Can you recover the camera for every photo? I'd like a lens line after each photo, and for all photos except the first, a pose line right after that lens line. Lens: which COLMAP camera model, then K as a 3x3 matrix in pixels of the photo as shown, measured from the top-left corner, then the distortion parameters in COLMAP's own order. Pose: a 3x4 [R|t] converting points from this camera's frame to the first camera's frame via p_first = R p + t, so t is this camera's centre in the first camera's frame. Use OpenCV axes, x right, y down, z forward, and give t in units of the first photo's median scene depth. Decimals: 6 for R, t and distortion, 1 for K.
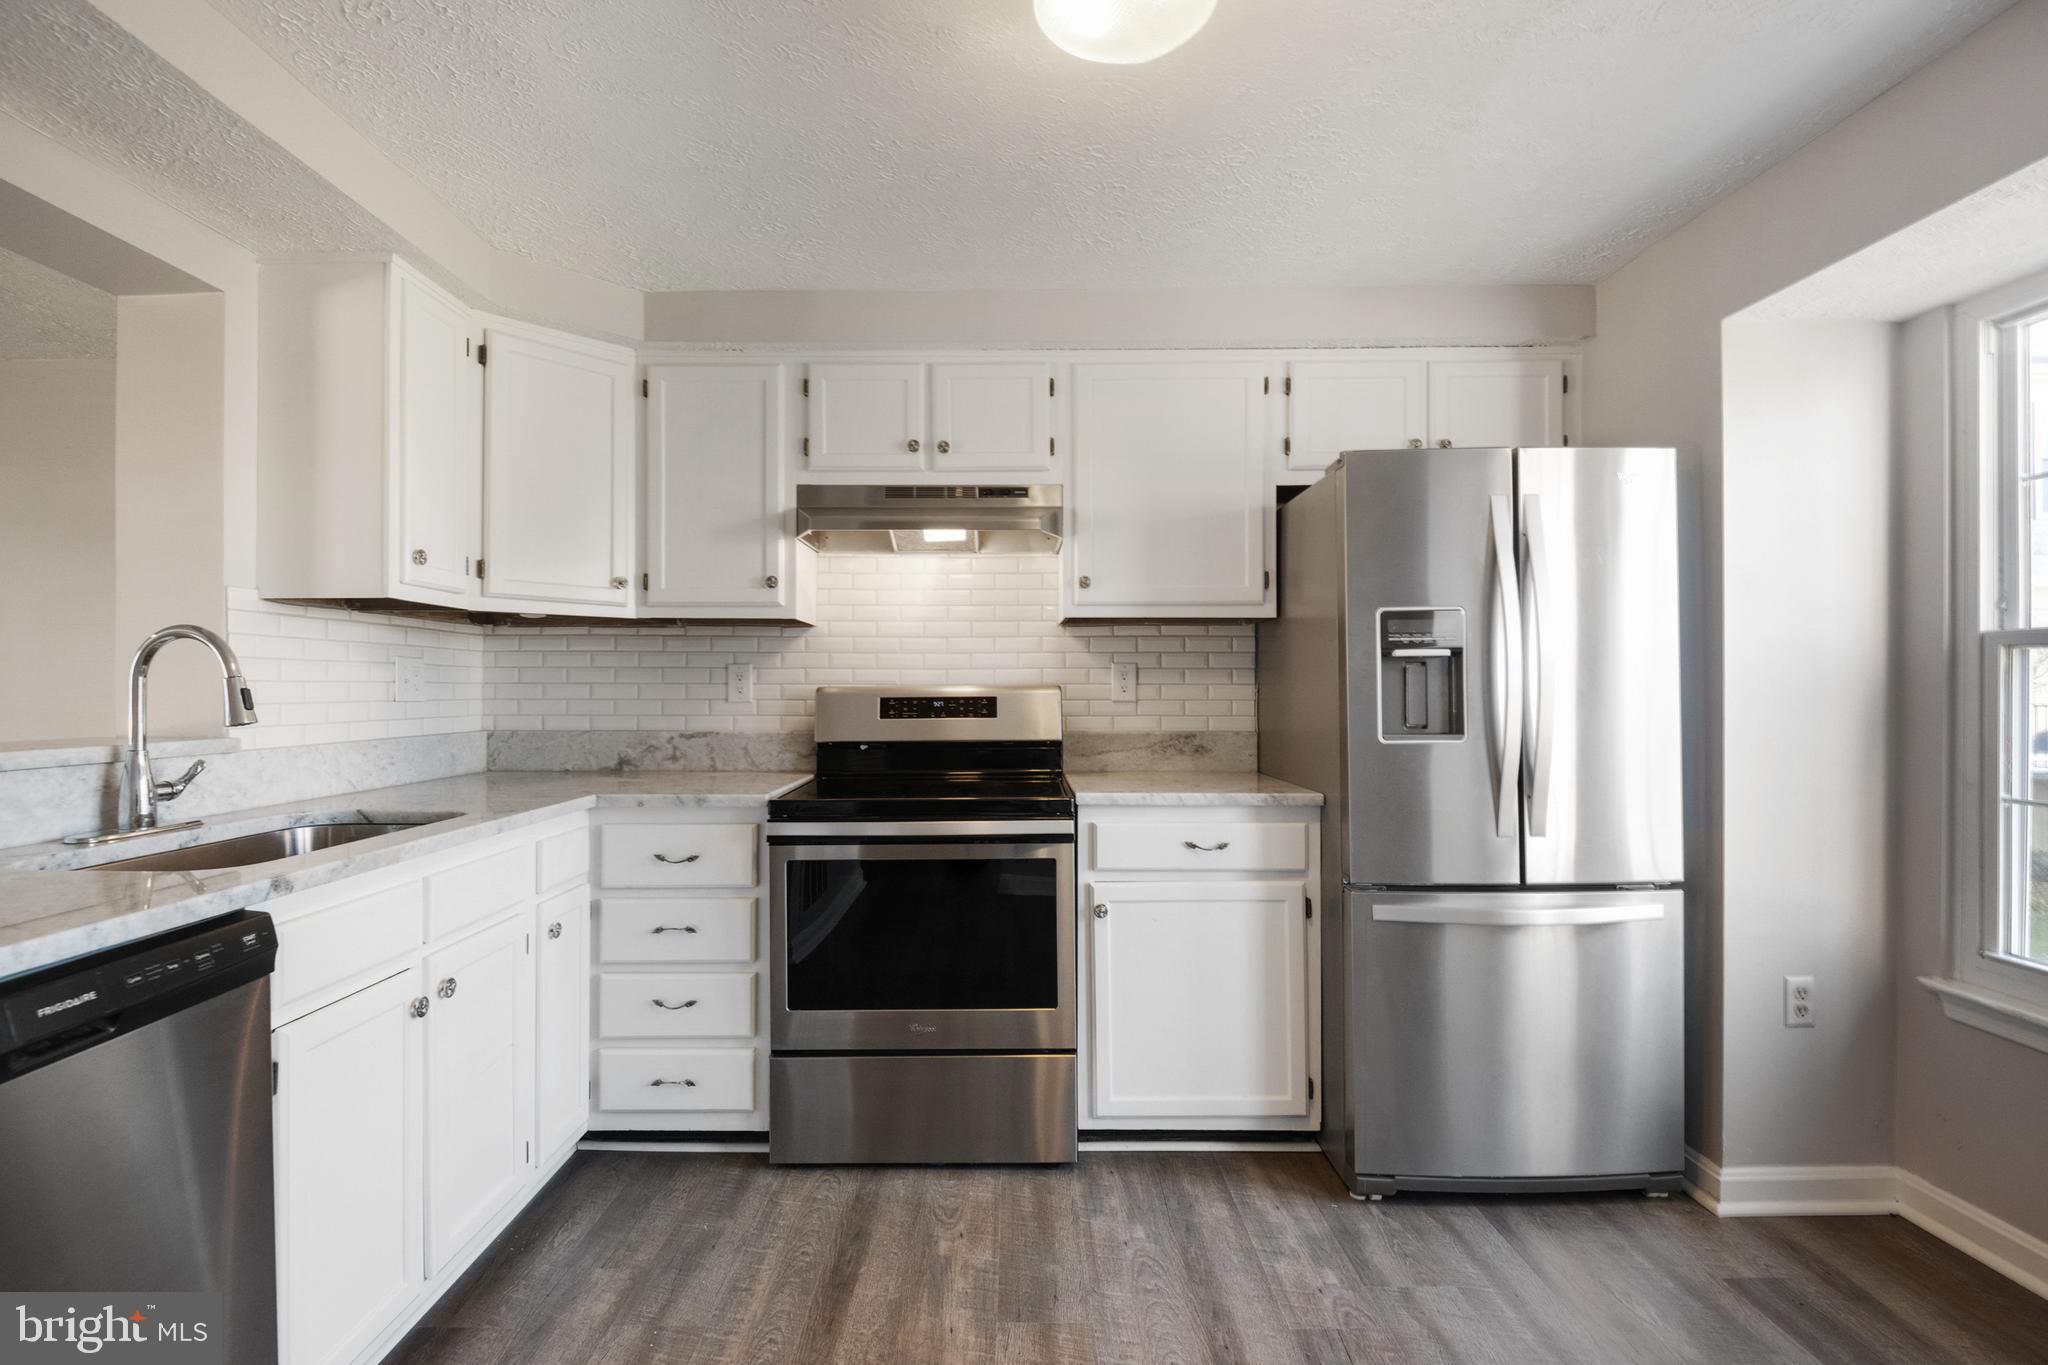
lens RADIAL K [[930.2, 0, 1014.8], [0, 930.2, 678.0], [0, 0, 1]] dist [0.018831, -0.027056]
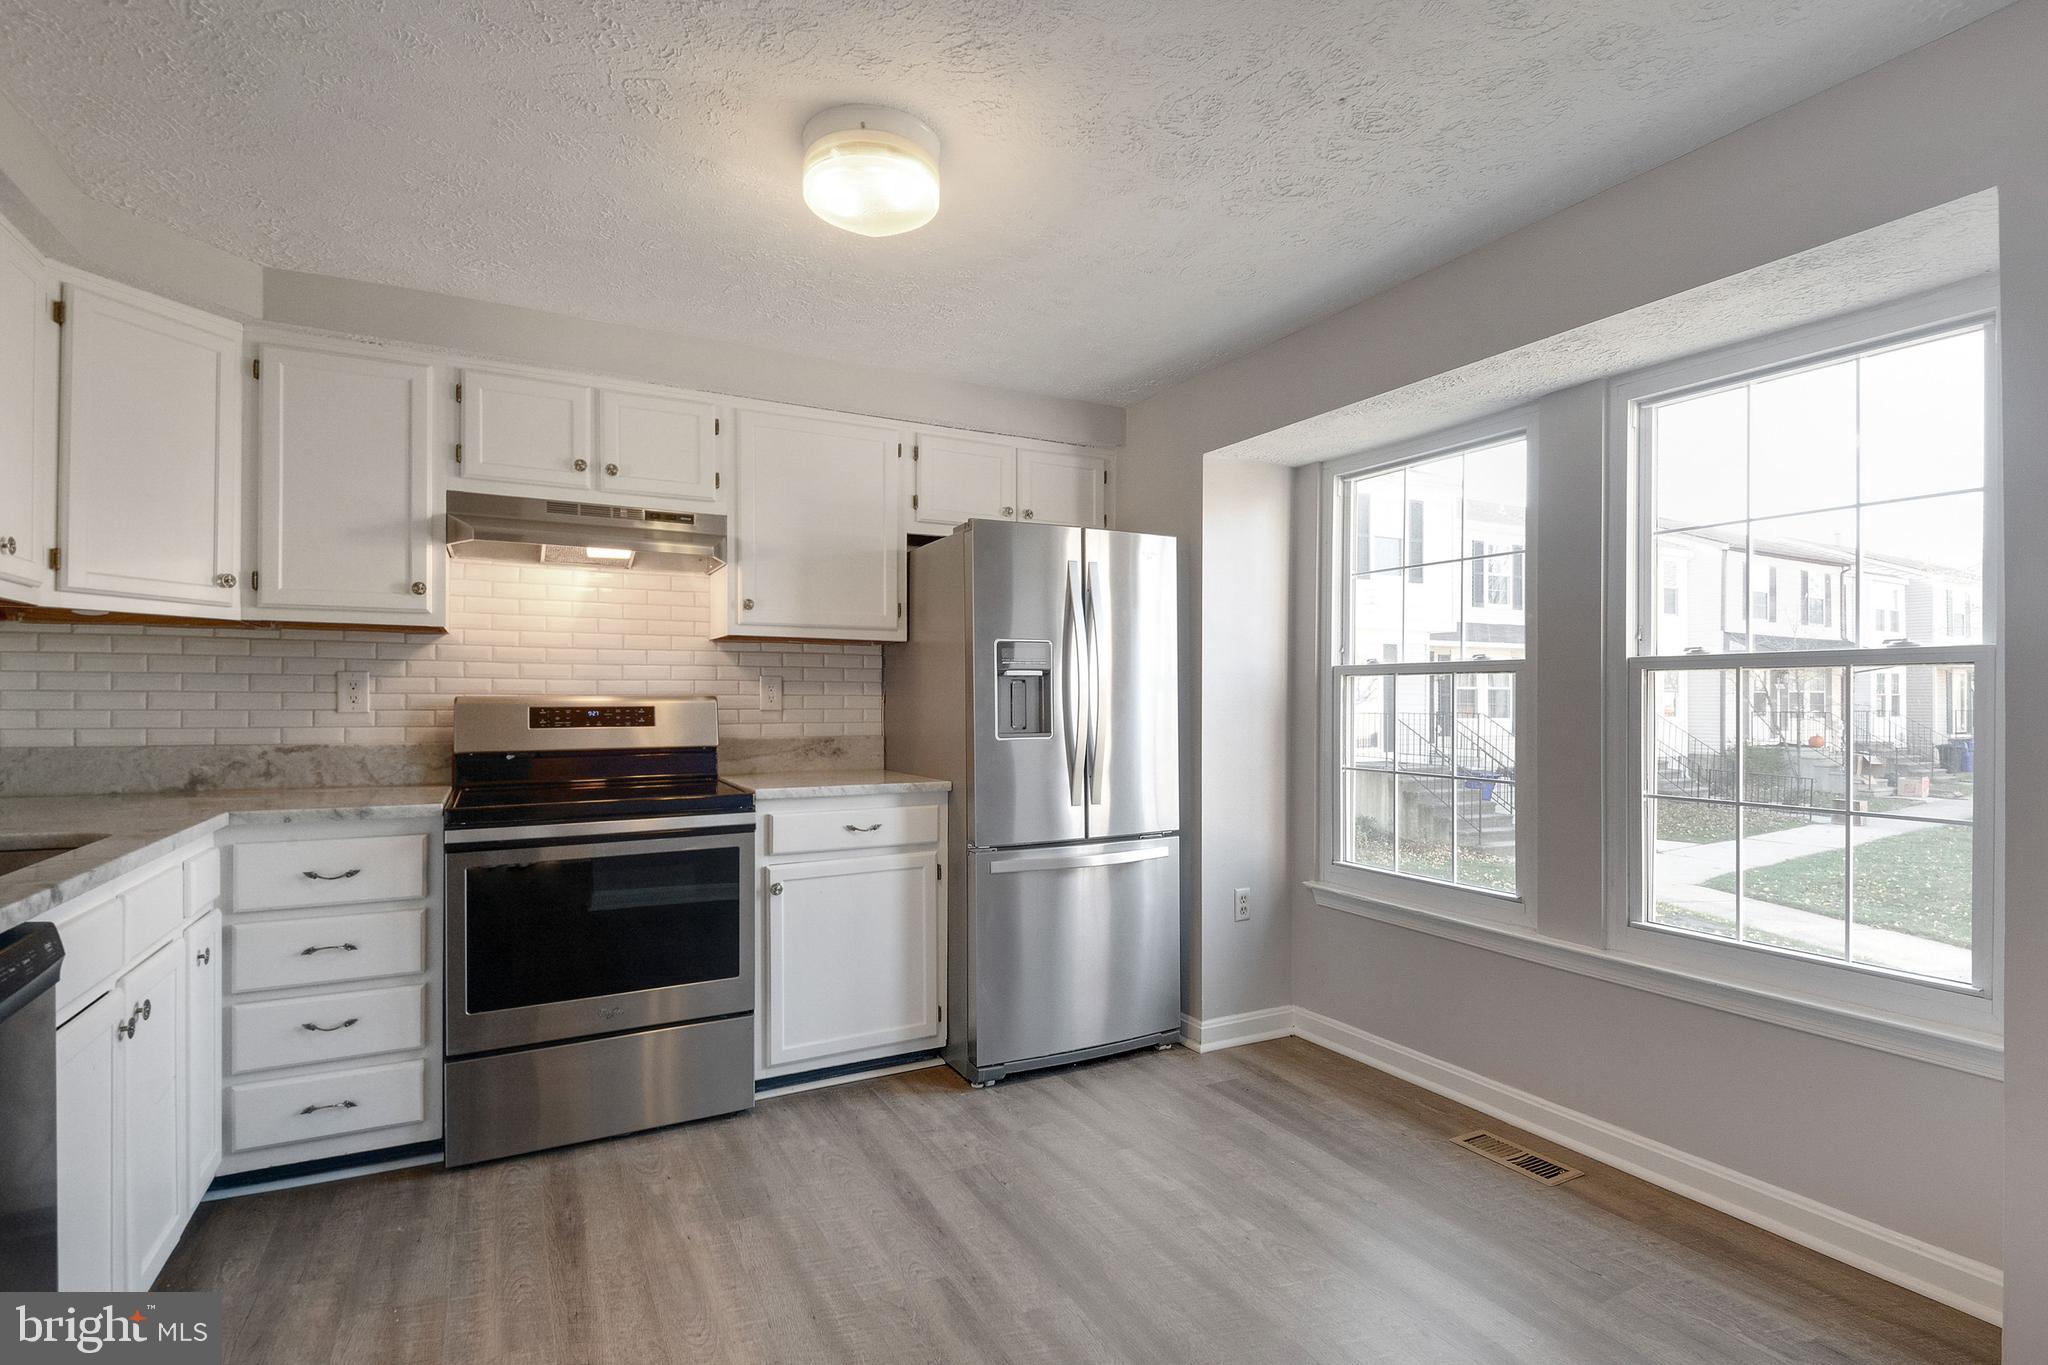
lens RADIAL K [[969.6, 0, 1024.0], [0, 969.6, 682.5], [0, 0, 1]] dist [0.000779, -0.018795]
pose [[0.879225, 0.010515, 0.476292, -0.202102], [-0.007471, 0.999938, -0.008286, -0.001416], [-0.476349, 0.003727, 0.879248, -0.204360]]
